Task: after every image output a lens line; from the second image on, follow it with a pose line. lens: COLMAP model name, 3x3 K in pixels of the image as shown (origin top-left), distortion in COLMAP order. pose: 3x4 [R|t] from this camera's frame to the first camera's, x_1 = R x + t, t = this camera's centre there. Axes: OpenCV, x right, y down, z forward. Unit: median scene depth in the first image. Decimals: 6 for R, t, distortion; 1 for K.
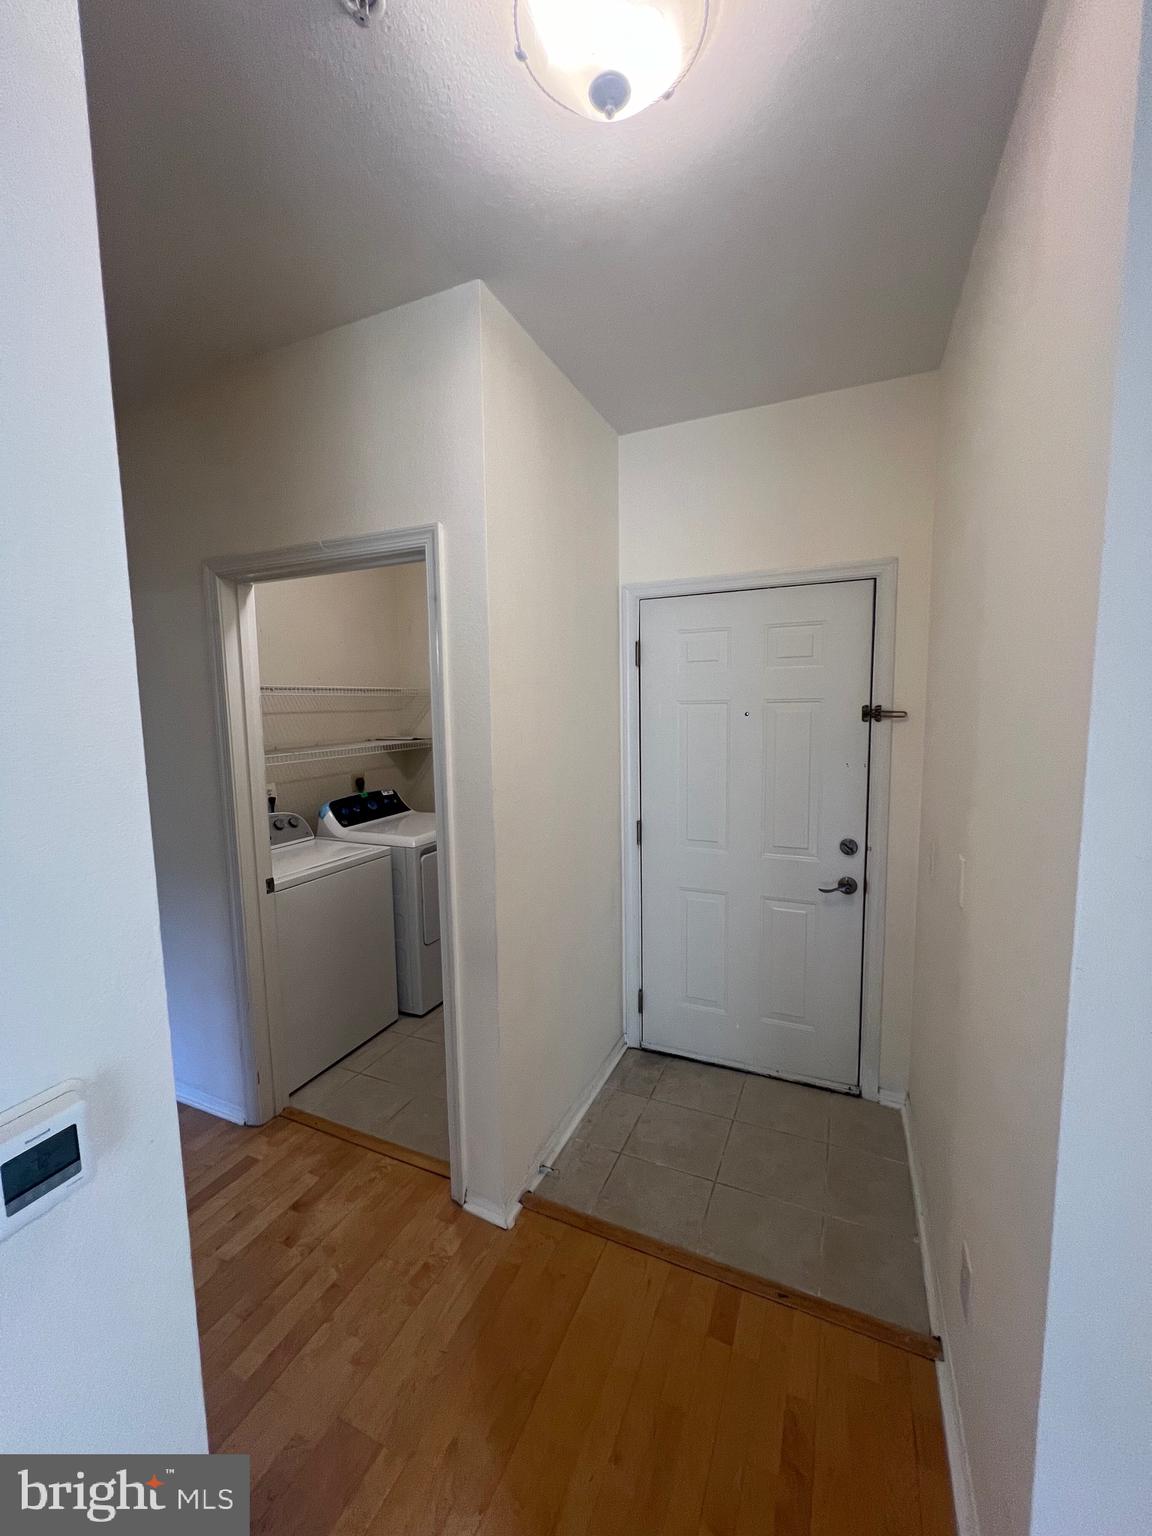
lens RADIAL K [[614.1, 0, 576.0], [0, 614.1, 768.0], [0, 0, 1]] dist [-0.002534, -0.000141]
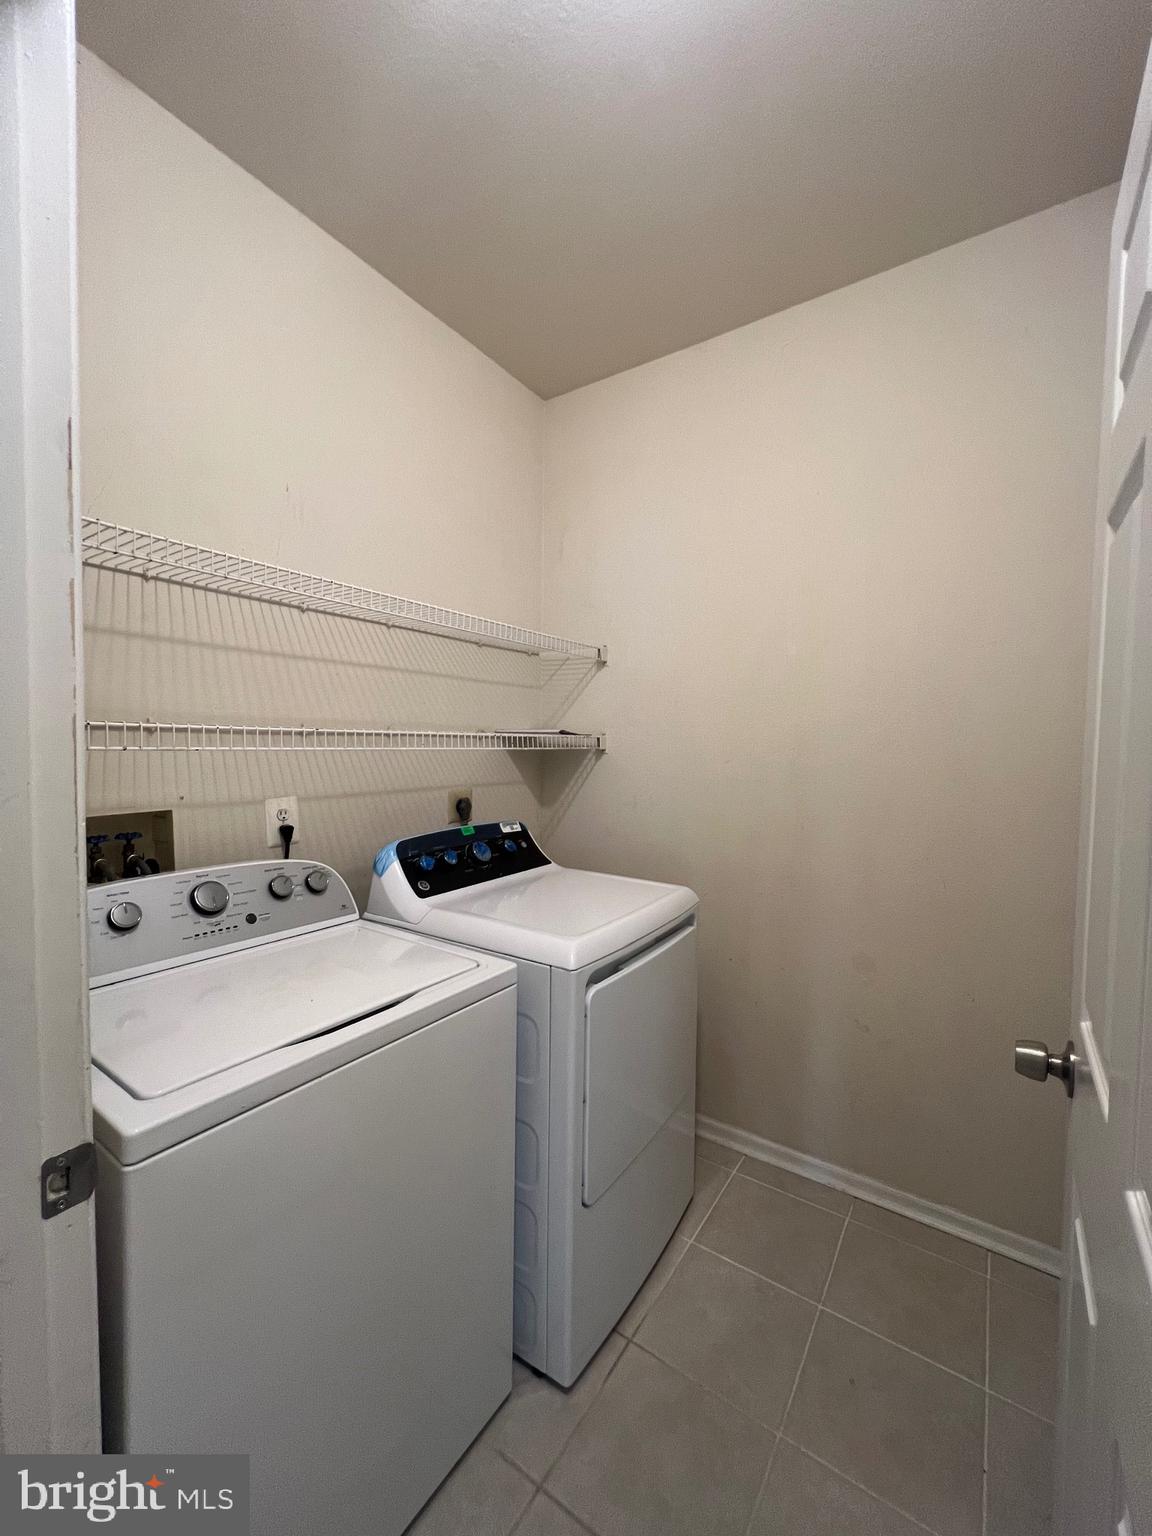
lens RADIAL K [[614.1, 0, 576.0], [0, 614.1, 768.0], [0, 0, 1]] dist [-0.002534, -0.000141]
pose [[0.983974, 0.038352, -0.174137, -0.172152], [-0.048981, 0.997163, -0.057154, 0.017285], [0.171451, 0.064767, 0.983061, 0.517644]]
